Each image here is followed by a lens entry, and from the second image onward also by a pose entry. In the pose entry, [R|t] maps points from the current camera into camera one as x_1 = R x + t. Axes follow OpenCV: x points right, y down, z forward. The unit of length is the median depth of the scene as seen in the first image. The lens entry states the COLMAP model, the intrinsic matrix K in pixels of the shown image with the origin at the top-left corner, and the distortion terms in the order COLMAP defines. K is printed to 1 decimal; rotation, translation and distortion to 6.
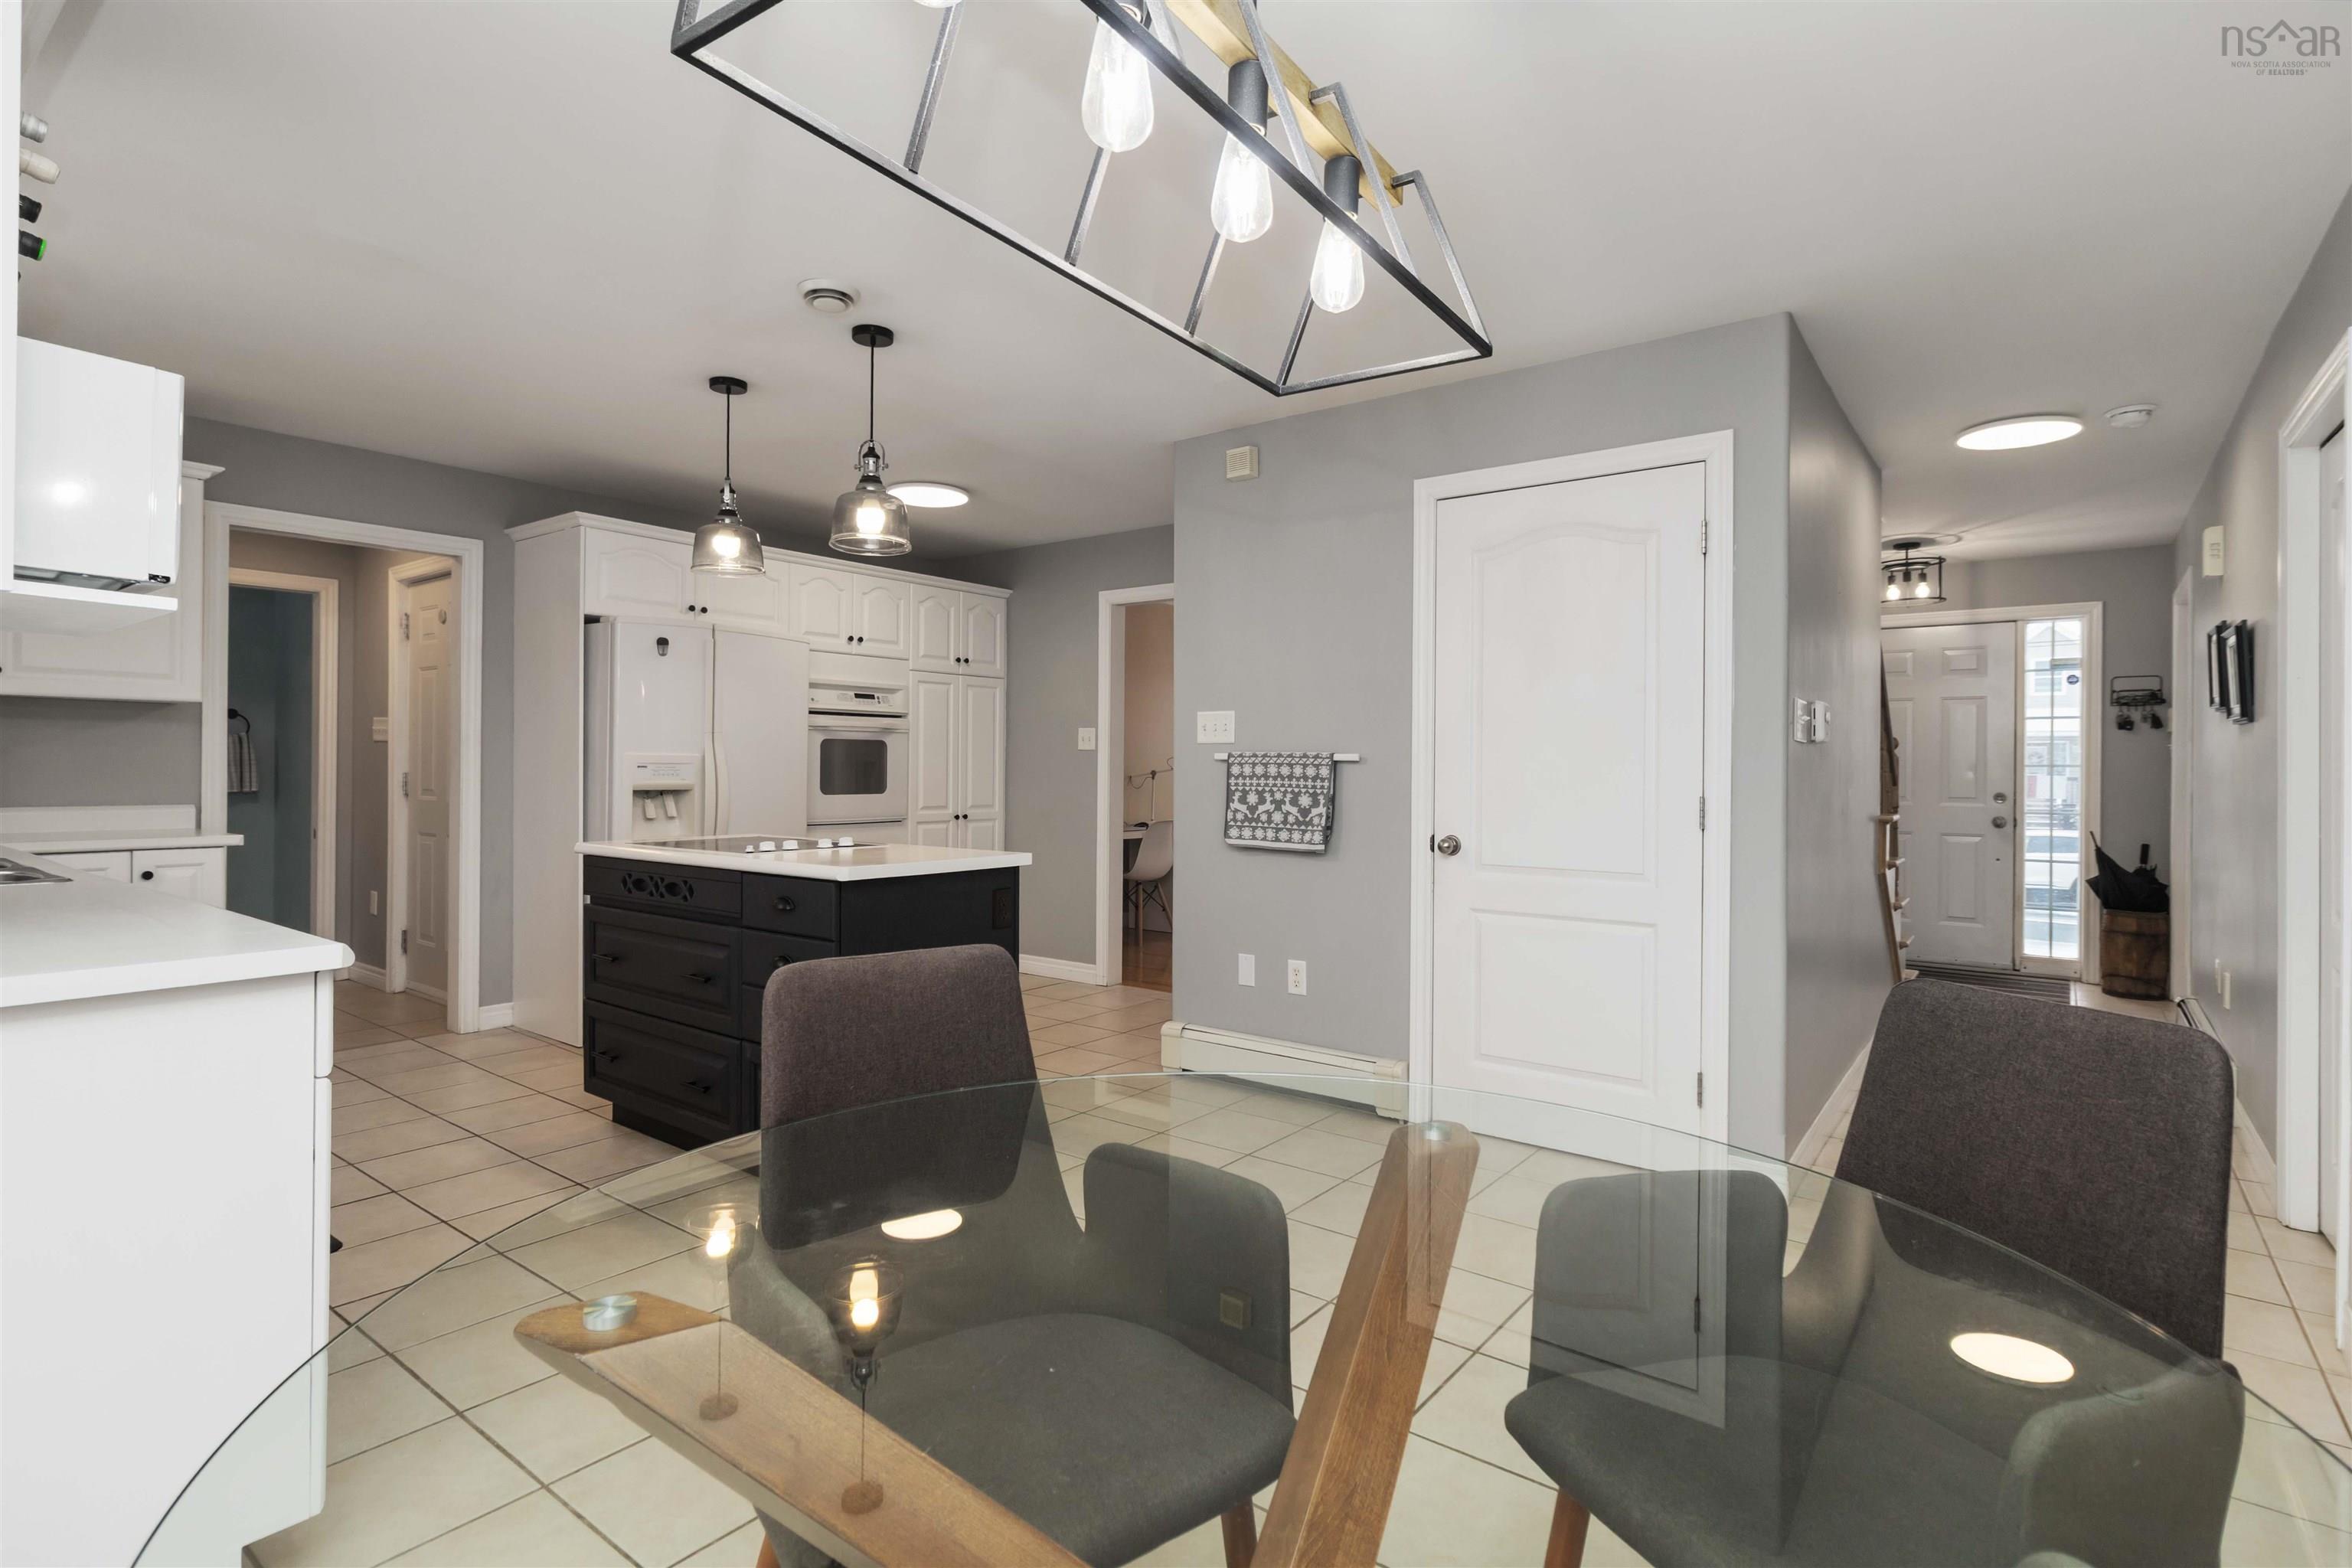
lens RADIAL K [[1126.0, 0, 1171.4], [0, 1126.0, 761.2], [0, 0, 1]] dist [0.007923, -0.000921]
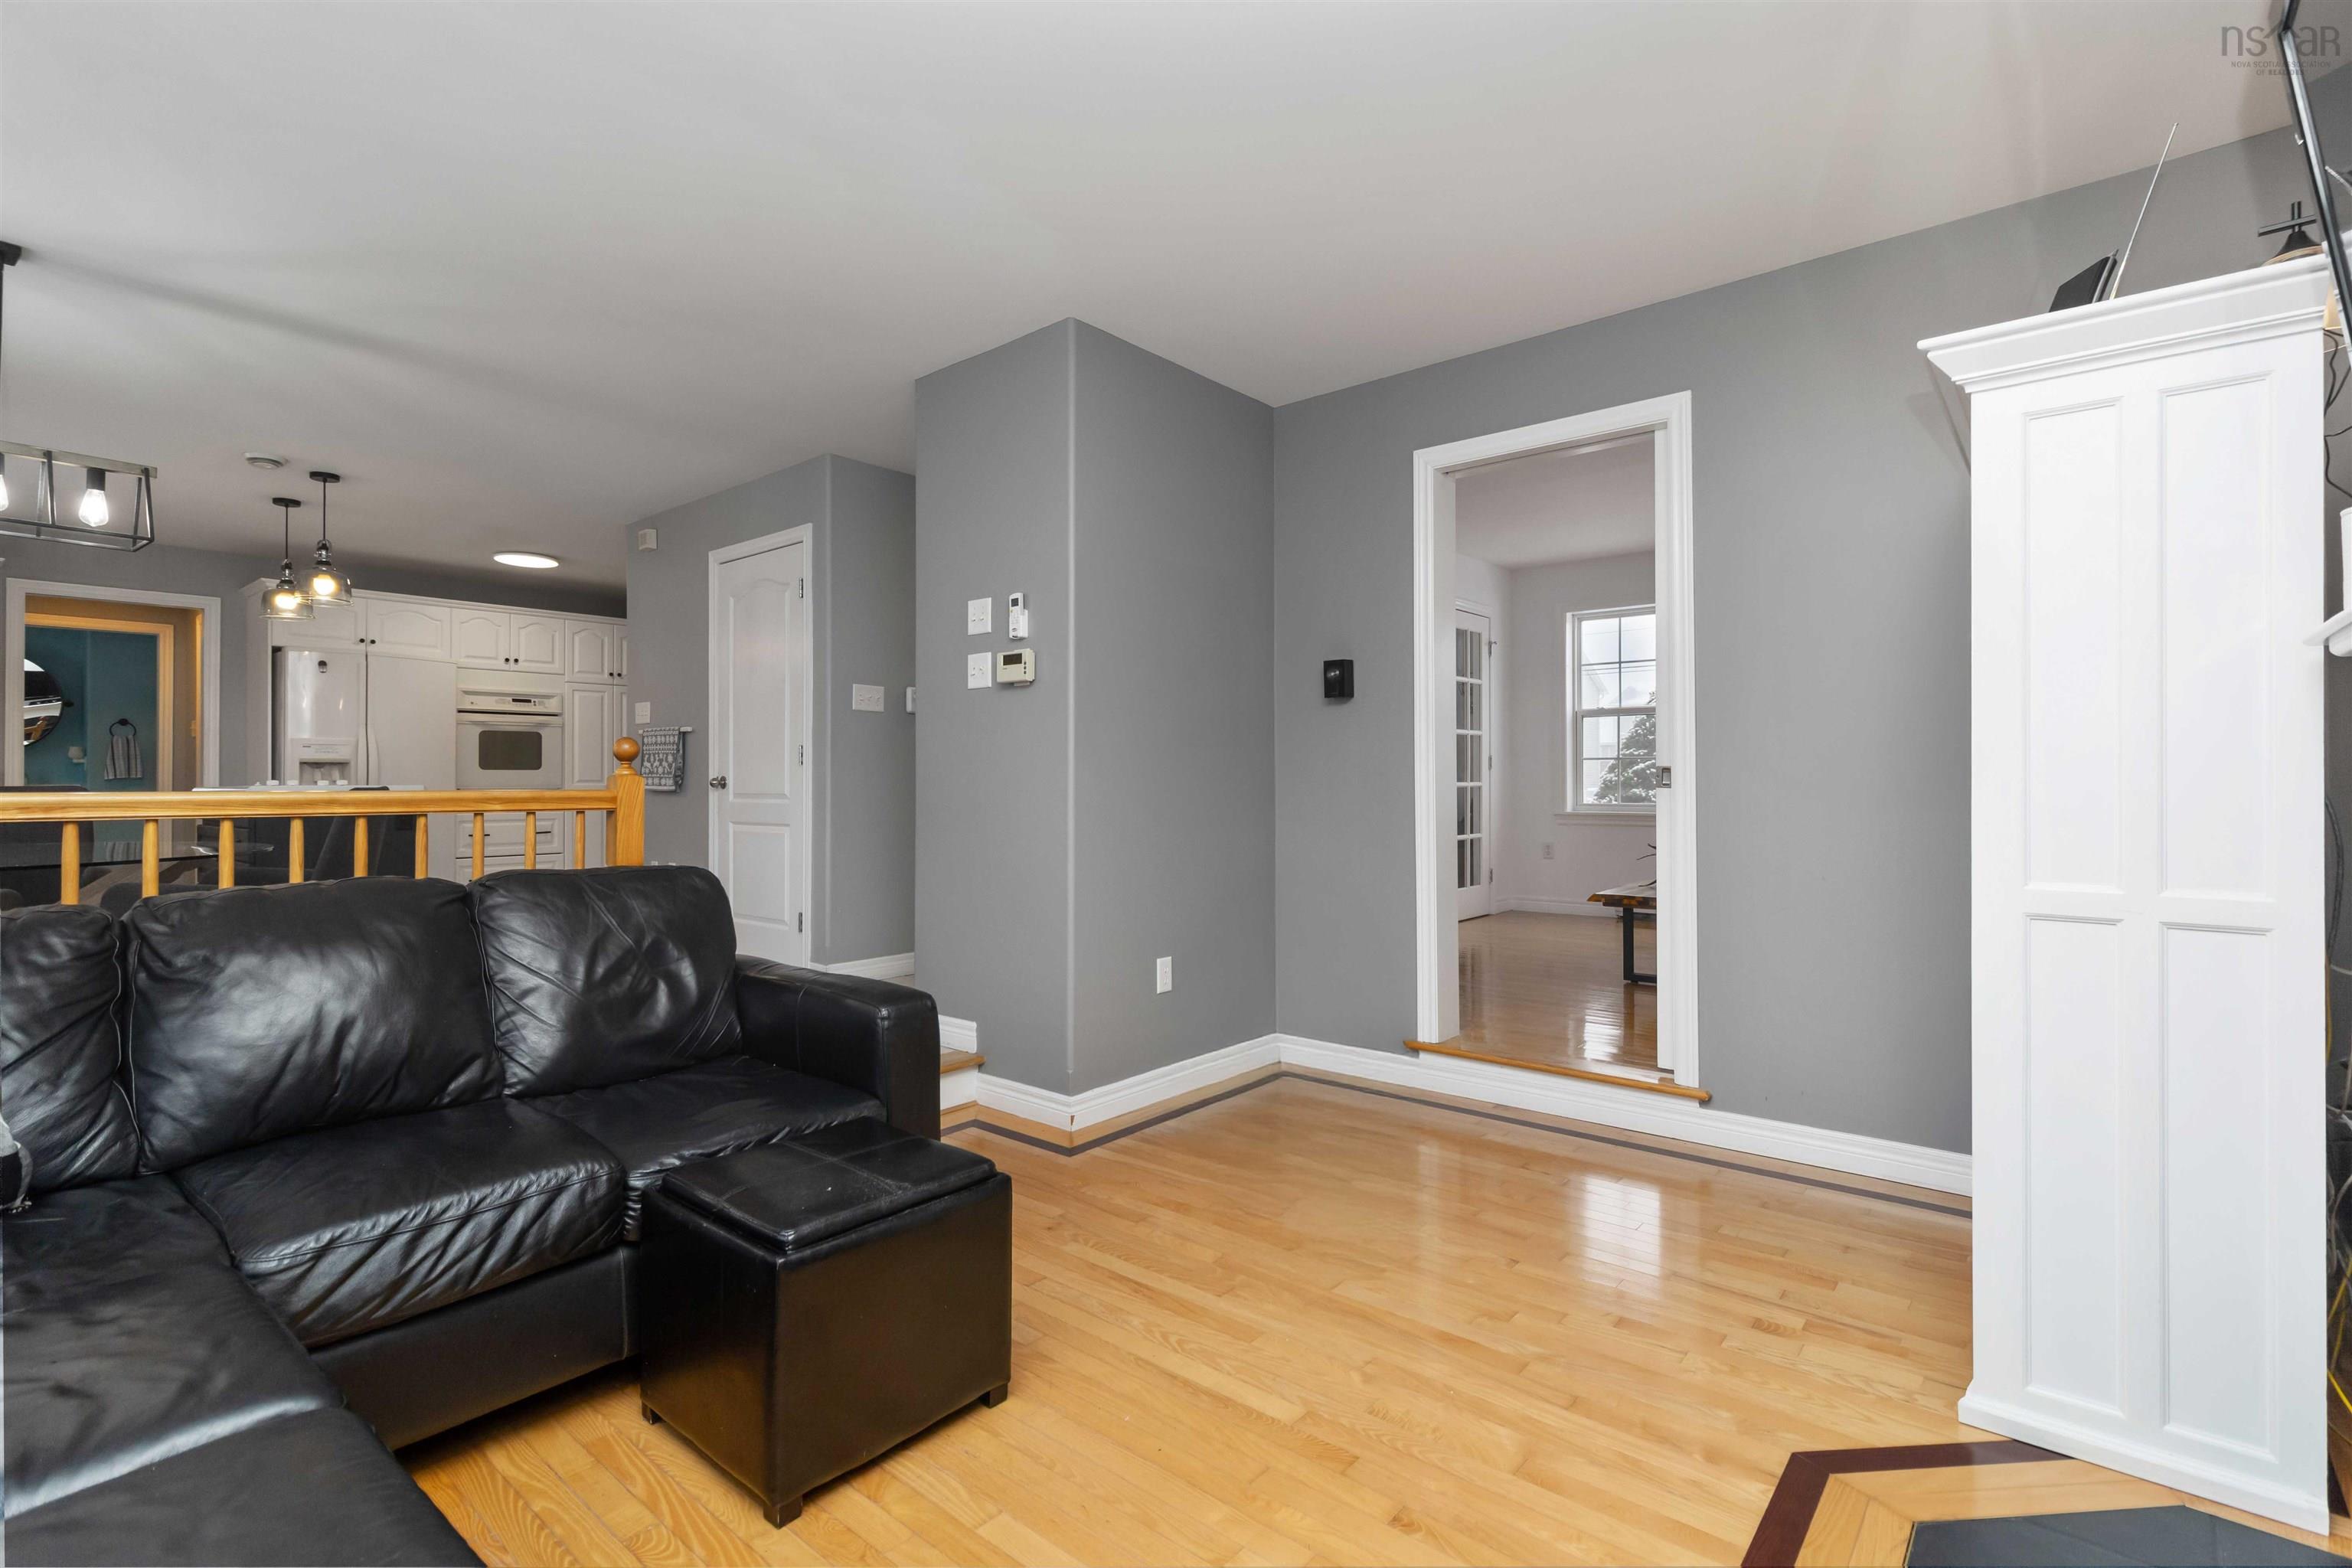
lens RADIAL K [[1126.0, 0, 1197.8], [0, 1126.0, 784.0], [0, 0, 1]] dist [0.007923, -0.000921]
pose [[0.997884, -0.010285, -0.064194, 0.802872], [0.010395, 0.999945, 0.001387, 0.064333], [0.064177, -0.002051, 0.997936, -0.422767]]
